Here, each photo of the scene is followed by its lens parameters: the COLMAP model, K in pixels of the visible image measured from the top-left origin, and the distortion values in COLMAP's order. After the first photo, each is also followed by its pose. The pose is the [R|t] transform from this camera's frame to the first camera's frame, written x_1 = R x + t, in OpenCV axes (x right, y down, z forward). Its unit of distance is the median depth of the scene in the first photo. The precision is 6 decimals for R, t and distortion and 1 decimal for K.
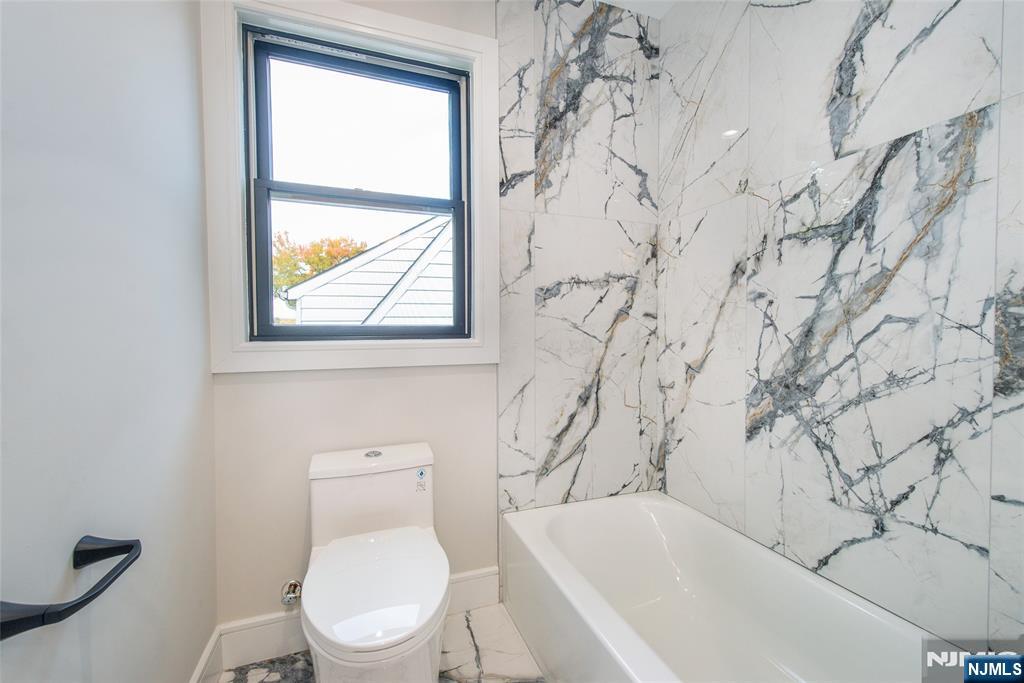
lens RADIAL K [[418.1, 0, 508.2], [0, 418.1, 334.5], [0, 0, 1]] dist [0.015929, -0.003234]
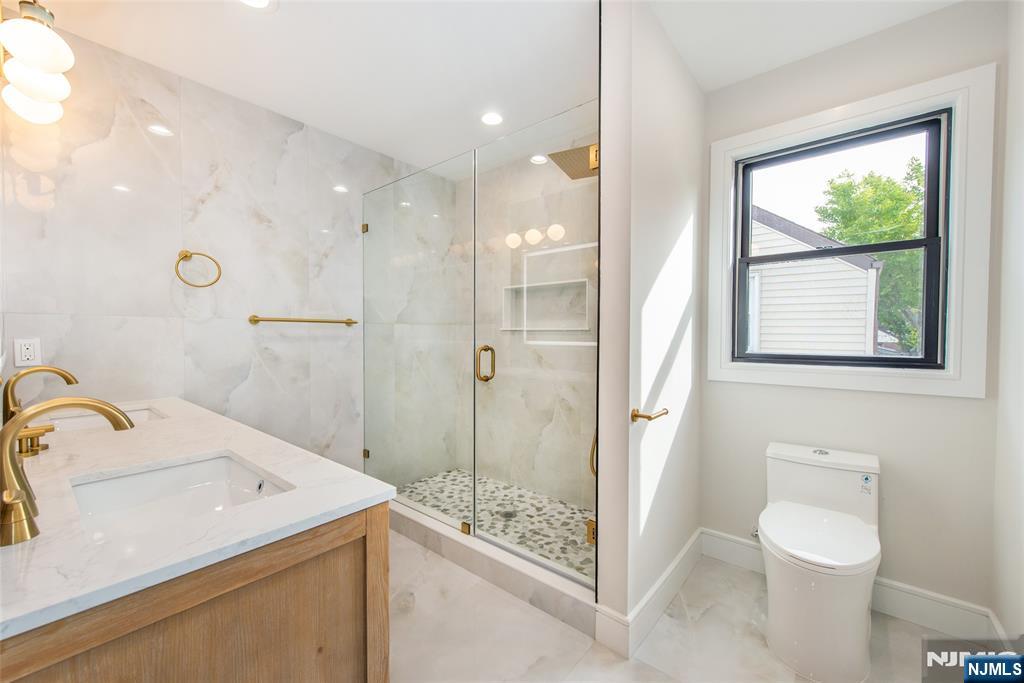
lens RADIAL K [[418.1, 0, 507.4], [0, 418.1, 339.5], [0, 0, 1]] dist [0.015929, -0.003234]
pose [[0.504886, 0.019276, -0.862971, 0.317155], [-0.028608, 0.999575, 0.005591, -0.047920], [0.862712, 0.021865, 0.505222, -0.524263]]
